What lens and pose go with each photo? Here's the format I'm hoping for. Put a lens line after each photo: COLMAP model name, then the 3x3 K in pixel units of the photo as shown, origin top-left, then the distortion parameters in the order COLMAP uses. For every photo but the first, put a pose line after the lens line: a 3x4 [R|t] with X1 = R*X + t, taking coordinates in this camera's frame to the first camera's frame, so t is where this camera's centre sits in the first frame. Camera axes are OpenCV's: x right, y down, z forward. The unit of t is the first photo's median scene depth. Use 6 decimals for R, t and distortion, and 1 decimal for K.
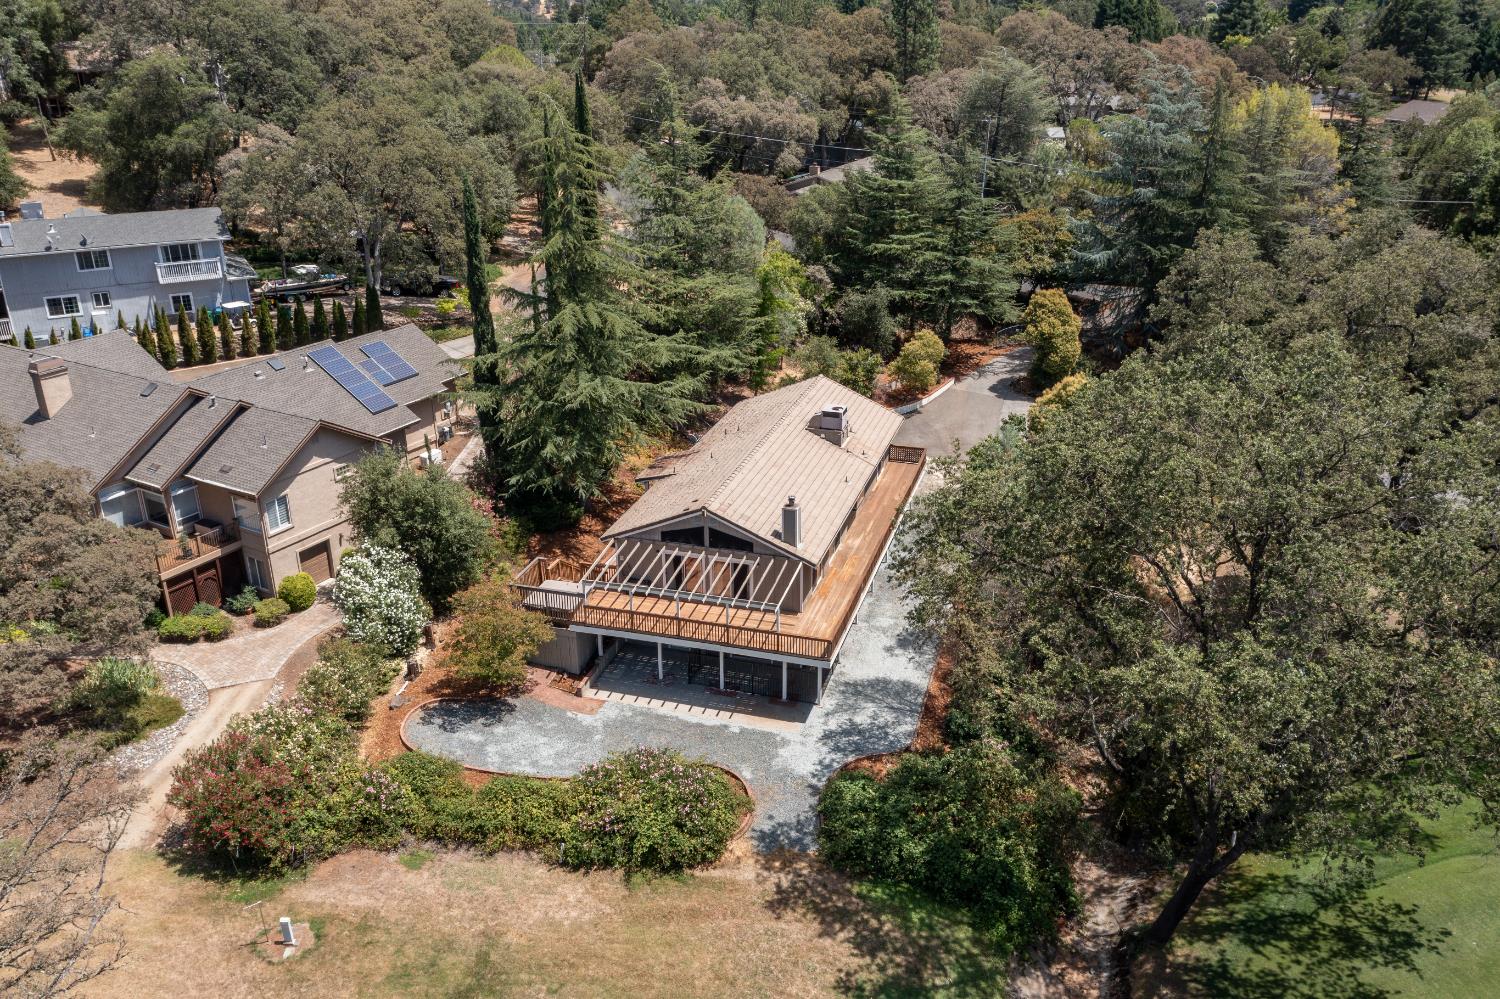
lens RADIAL K [[1200.4, 0, 748.1], [0, 1200.4, 504.3], [0, 0, 1]] dist [0.009920, -0.011116]
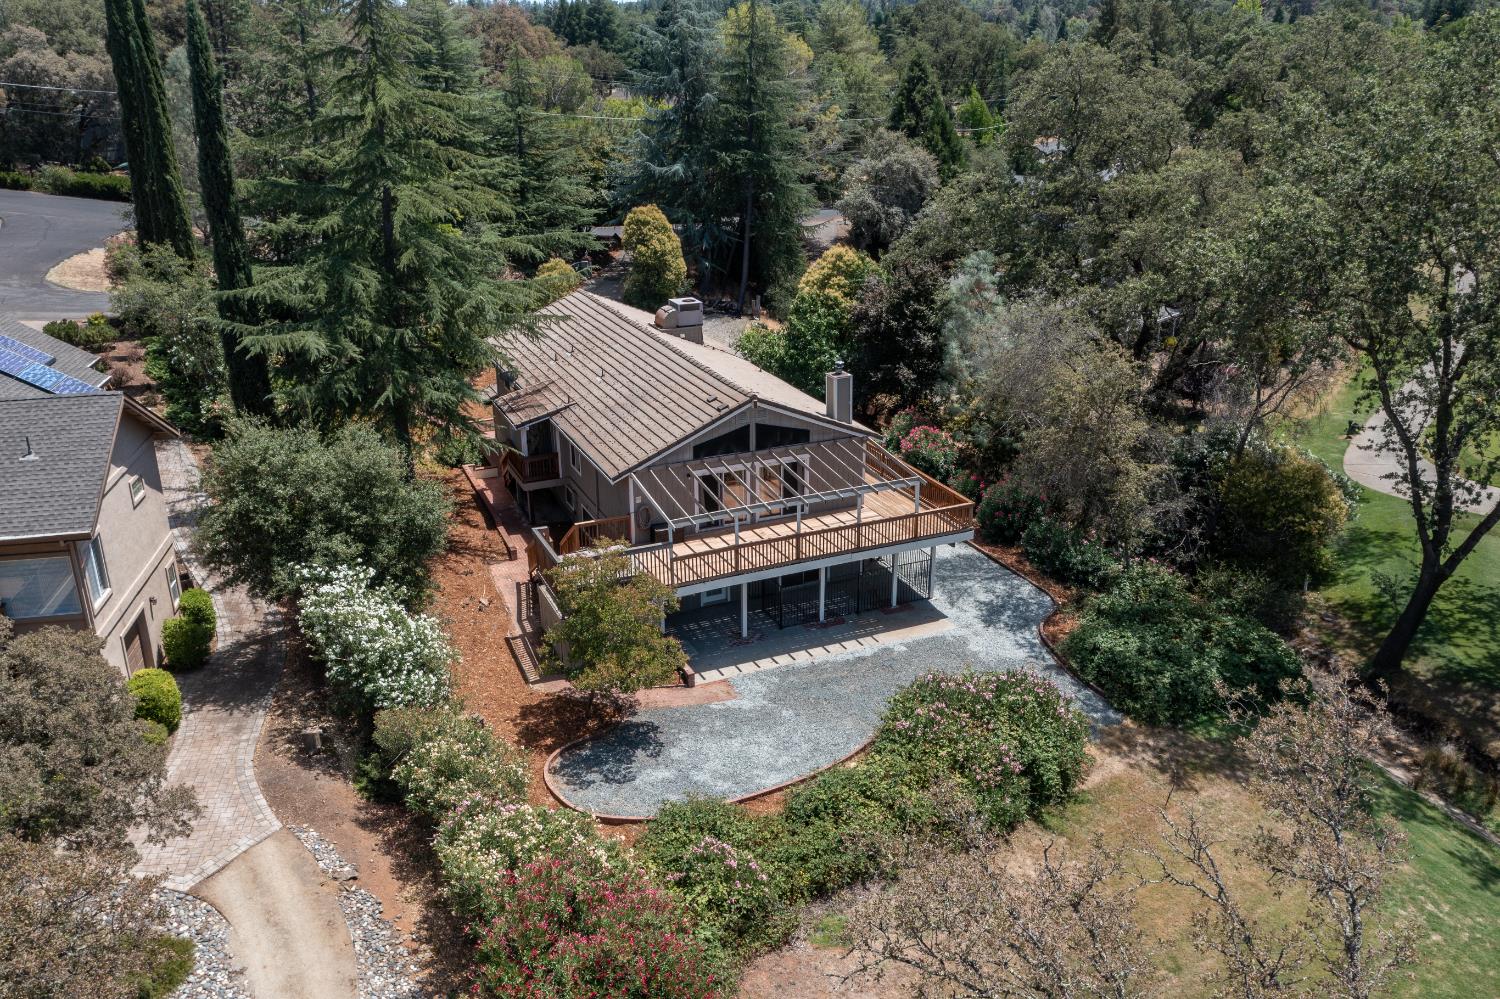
lens RADIAL K [[1200.4, 0, 748.8], [0, 1200.4, 500.1], [0, 0, 1]] dist [0.009920, -0.011116]
pose [[0.752665, -0.233005, 0.615796, -0.516234], [0.259250, 0.964611, 0.048117, 0.028243], [-0.605215, 0.123430, 0.786435, 0.404171]]
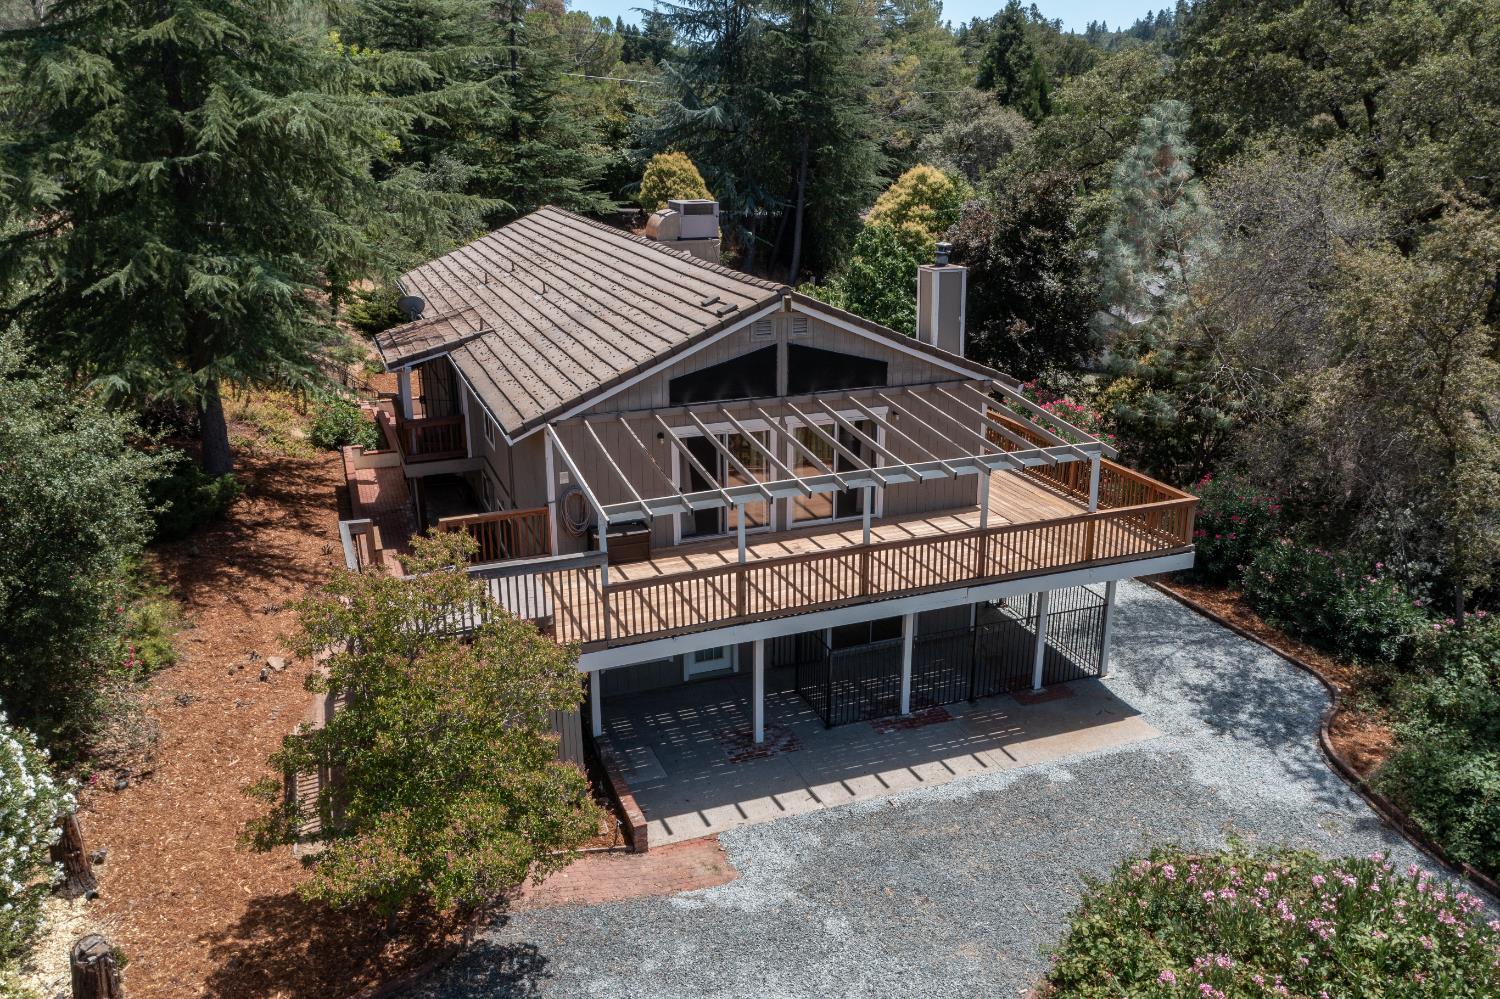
lens RADIAL K [[1200.4, 0, 752.2], [0, 1200.4, 486.3], [0, 0, 1]] dist [0.009920, -0.011116]
pose [[0.784592, -0.183135, 0.592349, -0.295421], [0.240856, 0.970375, -0.019016, 0.071430], [-0.571318, 0.157591, 0.805457, 0.677121]]
